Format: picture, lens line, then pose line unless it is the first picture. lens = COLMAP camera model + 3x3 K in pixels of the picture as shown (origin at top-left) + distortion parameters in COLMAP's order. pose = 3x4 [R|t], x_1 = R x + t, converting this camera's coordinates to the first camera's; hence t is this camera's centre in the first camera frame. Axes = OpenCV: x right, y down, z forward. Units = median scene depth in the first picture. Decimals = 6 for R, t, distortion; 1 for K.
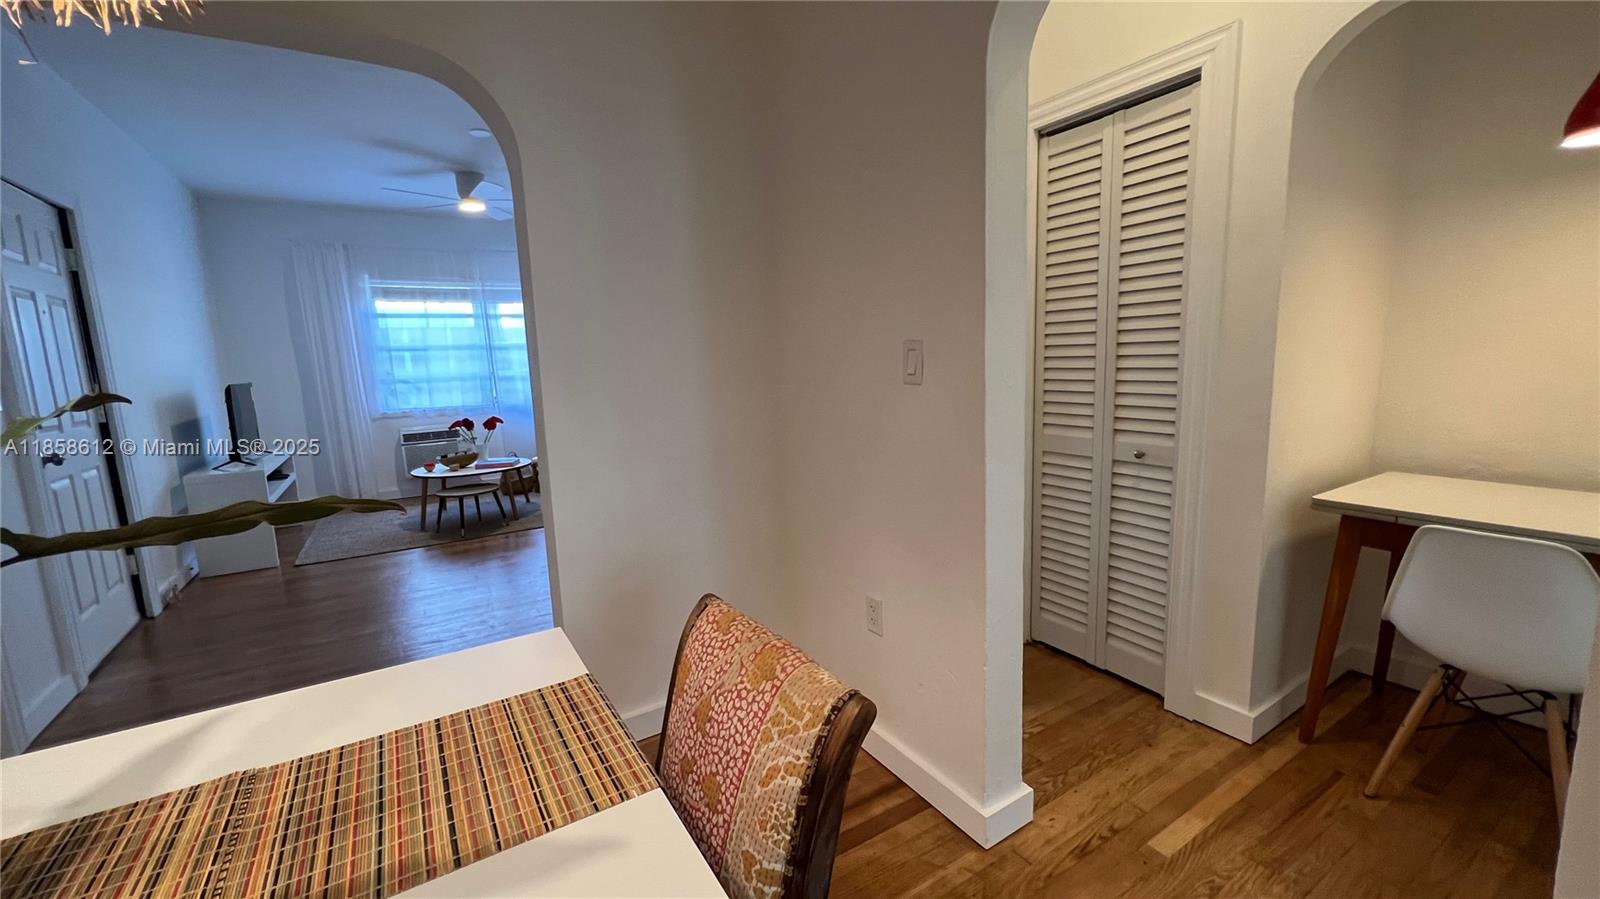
lens RADIAL K [[640.1, 0, 800.0], [0, 640.1, 449.5], [0, 0, 1]] dist [-0.000039, 0.000001]
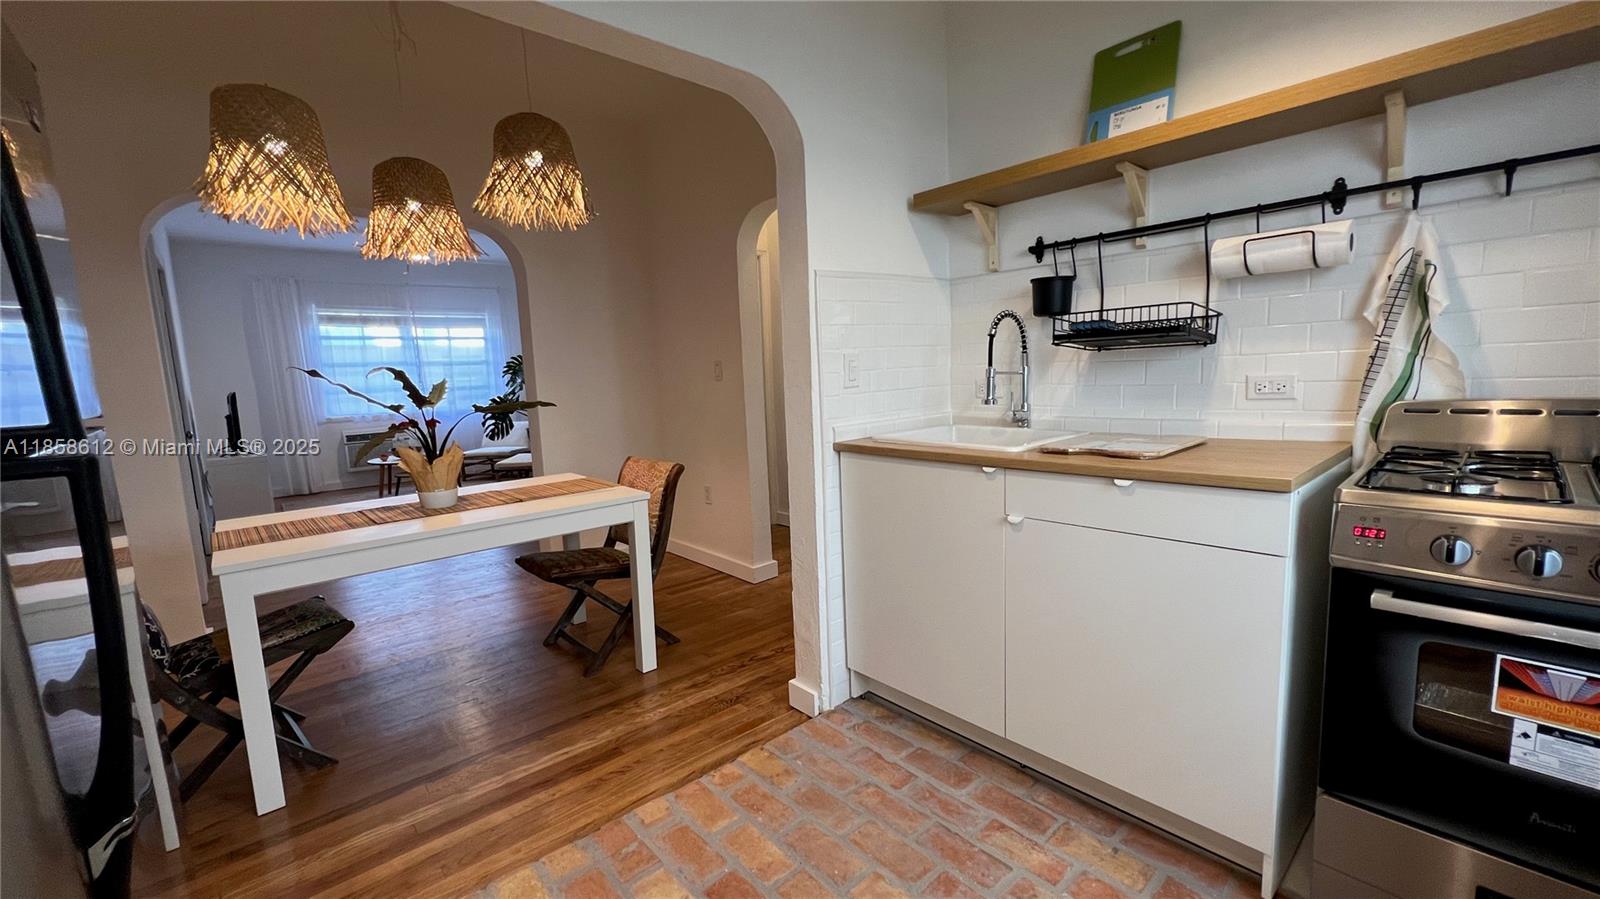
lens RADIAL K [[640.1, 0, 800.0], [0, 640.1, 449.5], [0, 0, 1]] dist [-0.000039, 0.000001]
pose [[0.985119, -0.021908, 0.170472, 0.019925], [0.026355, 0.999368, -0.023872, 0.056069], [-0.169841, 0.028009, 0.985073, -0.348732]]
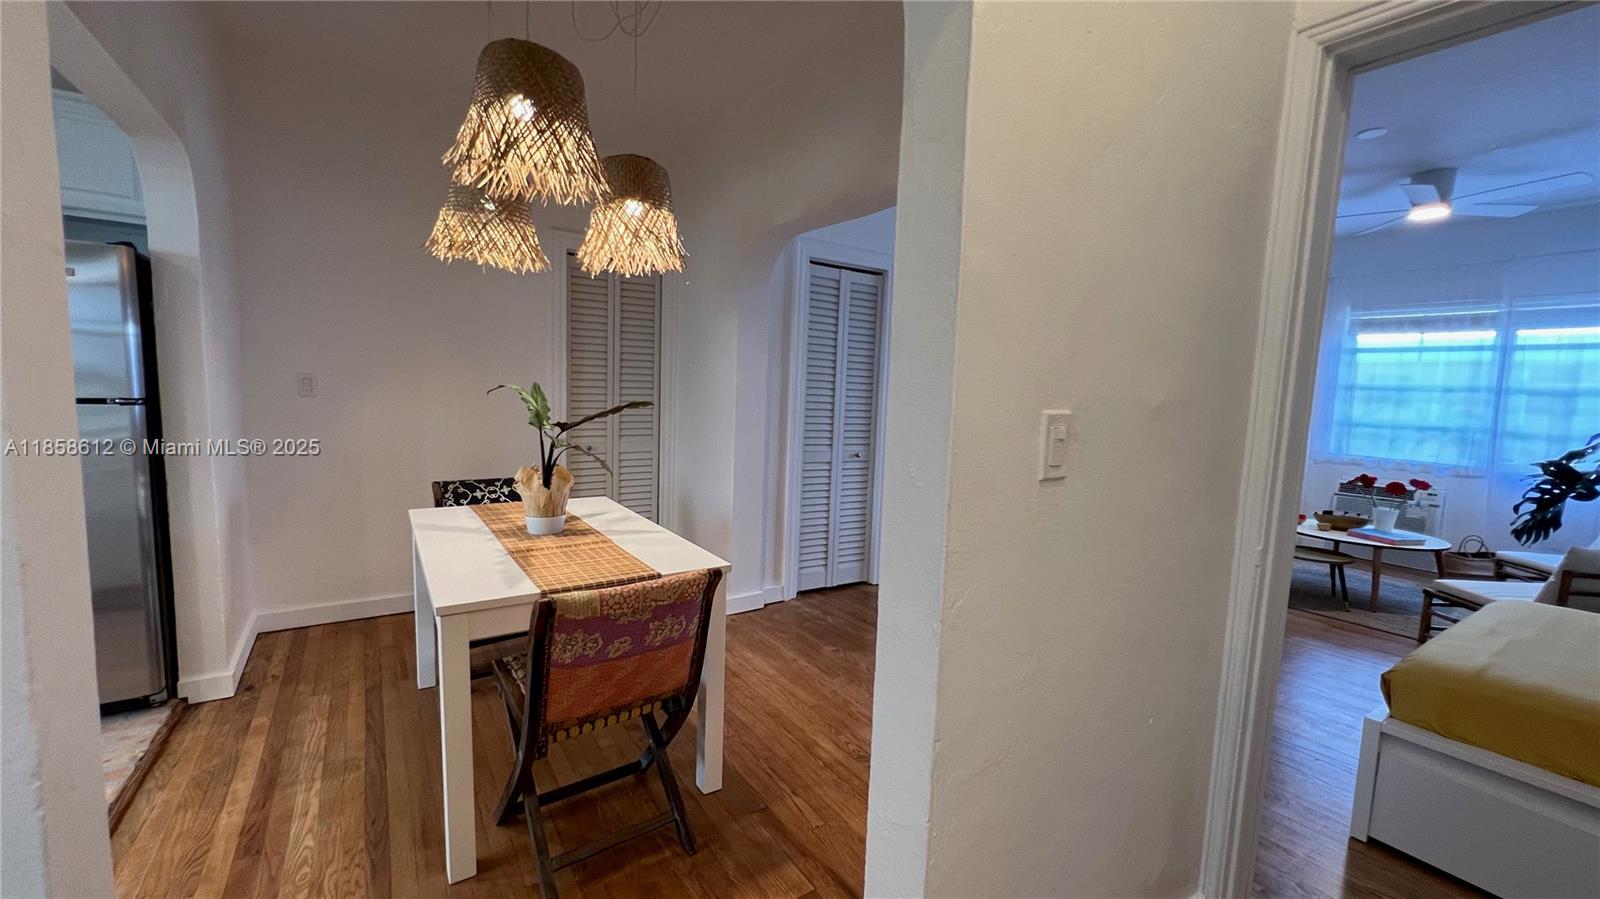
lens RADIAL K [[640.1, 0, 800.0], [0, 640.1, 449.5], [0, 0, 1]] dist [-0.000039, 0.000001]
pose [[0.026015, 0.134864, -0.990523, 0.244687], [-0.177798, 0.975684, 0.128174, -0.050675], [0.983723, 0.172778, 0.049361, 0.212545]]
